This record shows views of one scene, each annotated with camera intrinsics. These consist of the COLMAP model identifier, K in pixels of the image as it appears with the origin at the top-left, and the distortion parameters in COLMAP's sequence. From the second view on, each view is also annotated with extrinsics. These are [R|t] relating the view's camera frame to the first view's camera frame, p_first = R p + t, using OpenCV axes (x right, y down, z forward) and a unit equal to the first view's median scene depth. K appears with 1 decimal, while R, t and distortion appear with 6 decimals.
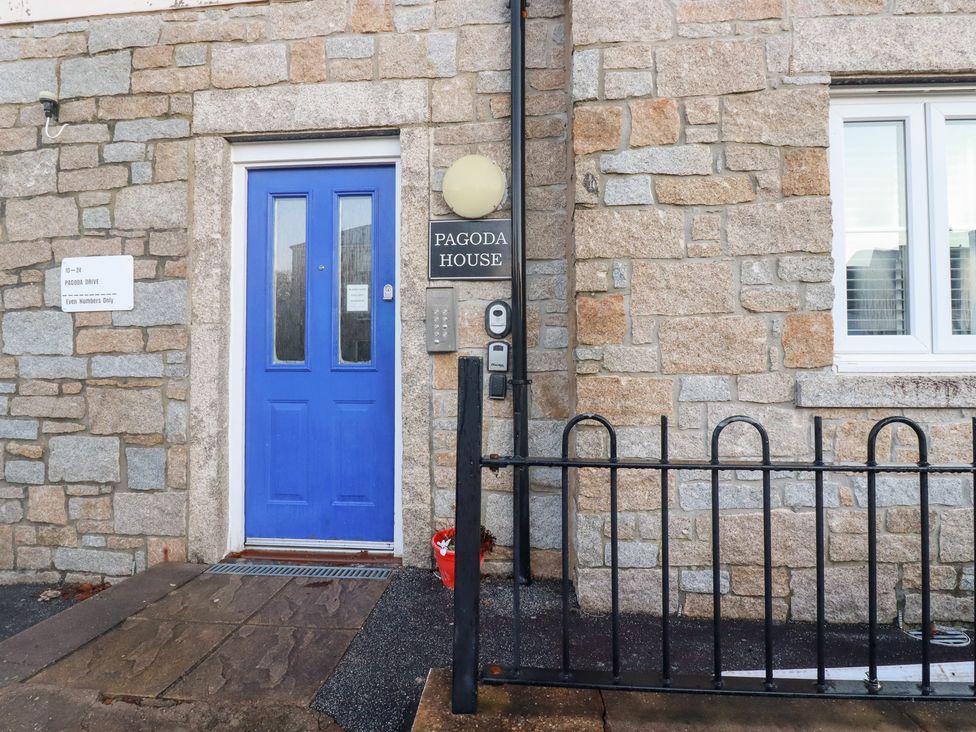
lens RADIAL K [[510.9, 0, 479.7], [0, 510.9, 357.5], [0, 0, 1]] dist [0.002663, -0.013652]
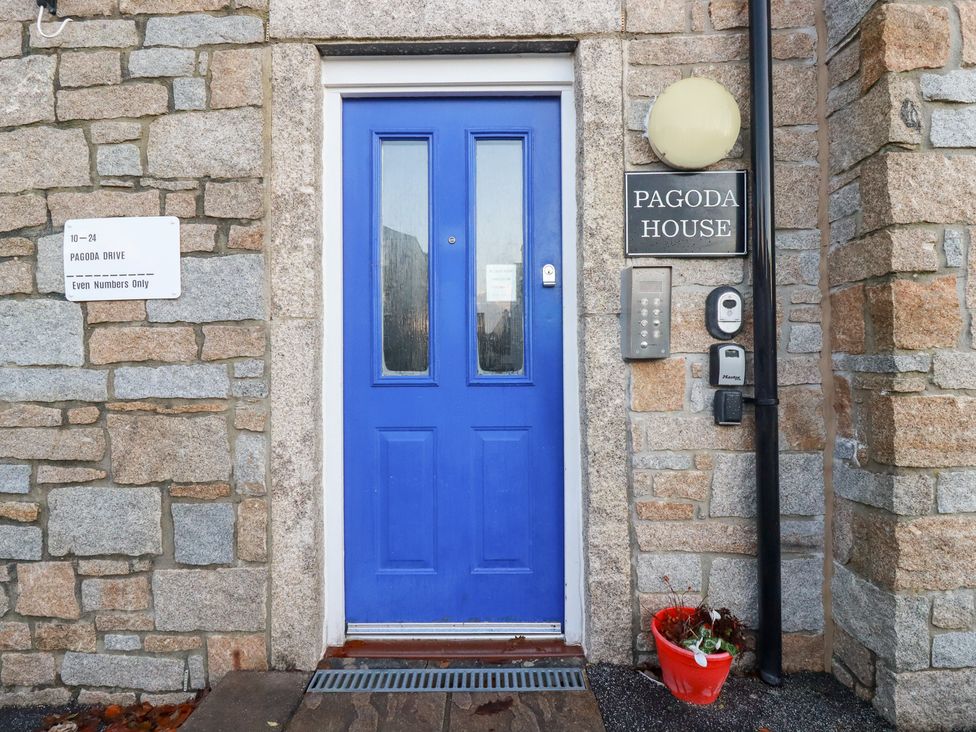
lens RADIAL K [[510.9, 0, 479.7], [0, 510.9, 357.5], [0, 0, 1]] dist [0.002663, -0.013652]
pose [[0.996946, -0.006184, 0.077849, -0.340661], [0.005316, 0.999921, 0.011361, -0.020931], [-0.077913, -0.010913, 0.996900, 0.300357]]
